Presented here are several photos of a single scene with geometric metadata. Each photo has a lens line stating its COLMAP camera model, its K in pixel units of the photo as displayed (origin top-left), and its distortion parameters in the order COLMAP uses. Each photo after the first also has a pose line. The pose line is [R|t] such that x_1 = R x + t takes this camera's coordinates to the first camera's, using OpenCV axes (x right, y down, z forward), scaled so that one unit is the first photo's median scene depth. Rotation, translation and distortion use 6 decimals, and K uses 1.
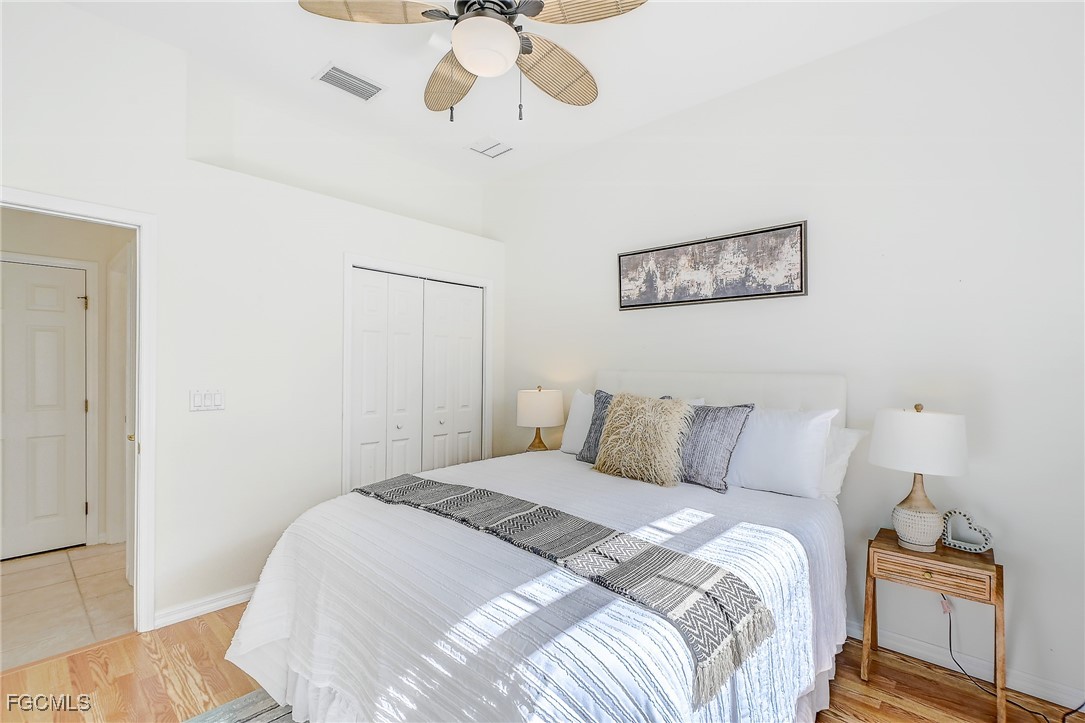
lens RADIAL K [[487.6, 0, 542.5], [0, 487.6, 367.2], [0, 0, 1]] dist [0.009319, 0.000218]
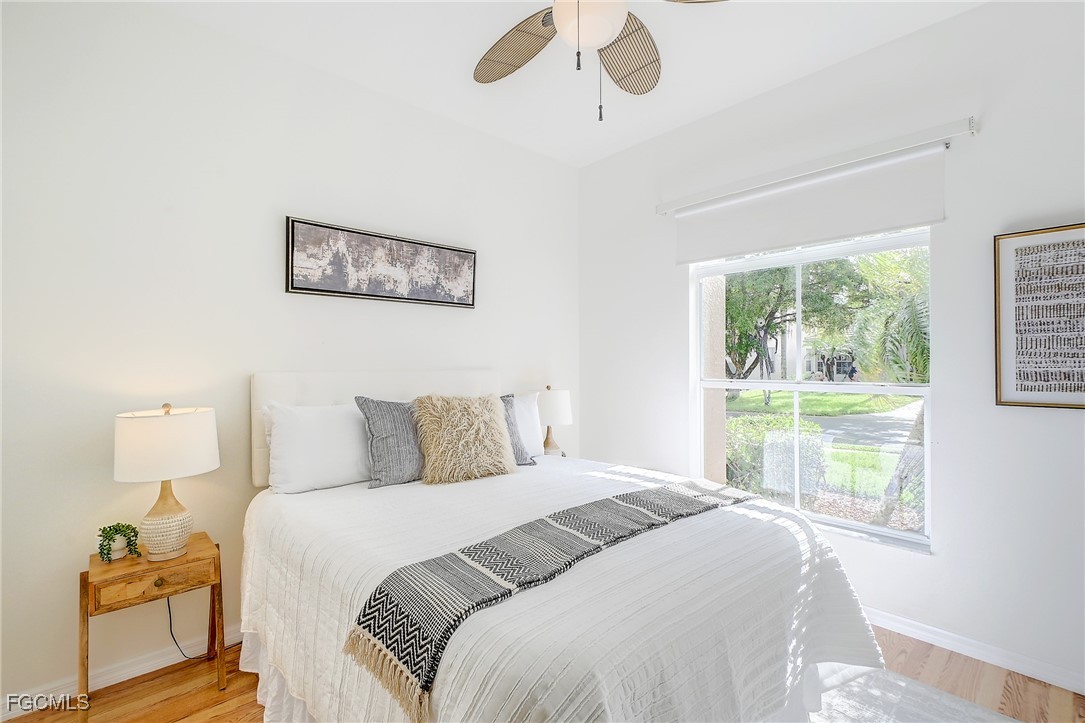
lens RADIAL K [[487.6, 0, 542.5], [0, 487.6, 367.2], [0, 0, 1]] dist [0.009319, 0.000218]
pose [[0.074708, -0.023696, 0.996924, -0.638907], [0.006035, 0.999710, 0.023310, -0.018290], [-0.997187, 0.004275, 0.074830, 0.628560]]
